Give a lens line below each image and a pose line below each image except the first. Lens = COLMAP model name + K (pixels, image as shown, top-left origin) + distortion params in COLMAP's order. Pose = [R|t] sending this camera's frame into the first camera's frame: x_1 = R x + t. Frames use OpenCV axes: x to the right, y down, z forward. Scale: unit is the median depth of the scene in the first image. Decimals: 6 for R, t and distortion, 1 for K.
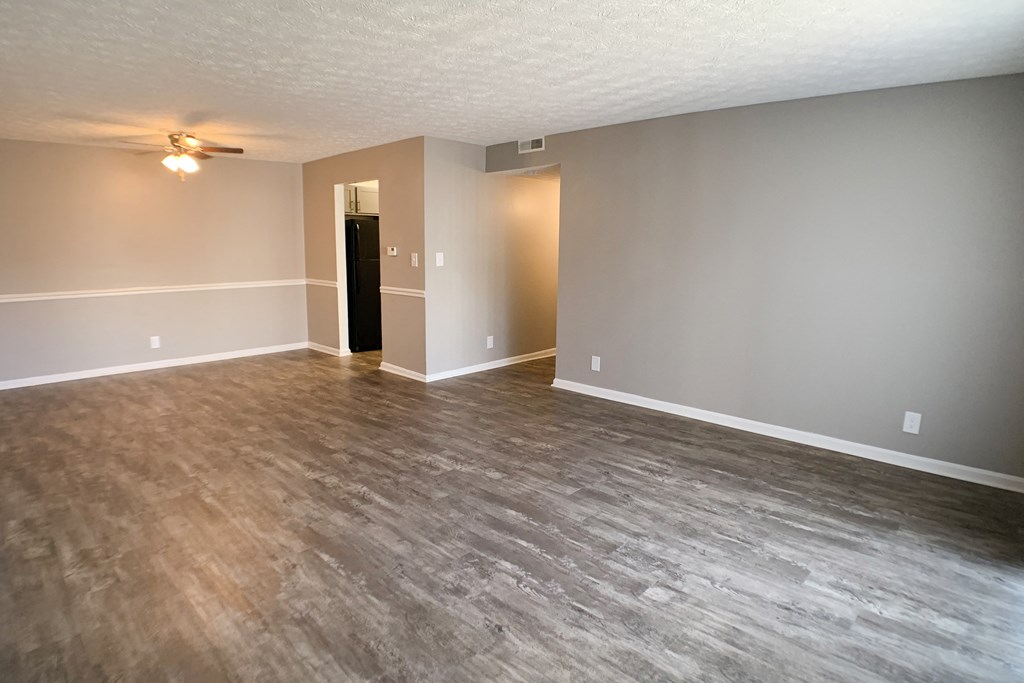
lens RADIAL K [[575.8, 0, 512.0], [0, 575.8, 341.5], [0, 0, 1]] dist [-0.000881, 0.000507]
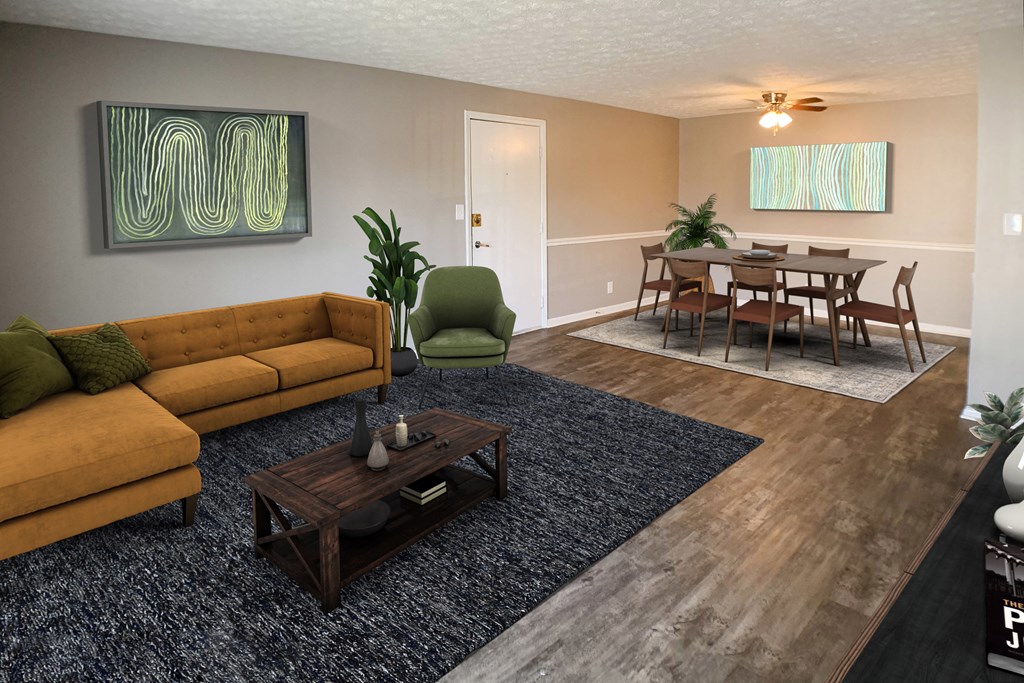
lens RADIAL K [[575.8, 0, 512.0], [0, 575.8, 341.5], [0, 0, 1]] dist [-0.000881, 0.000507]
pose [[-0.022820, 0.242634, -0.969849, 0.527381], [-0.172629, 0.954574, 0.242875, -0.090061], [0.984723, 0.172966, 0.020102, 0.591021]]
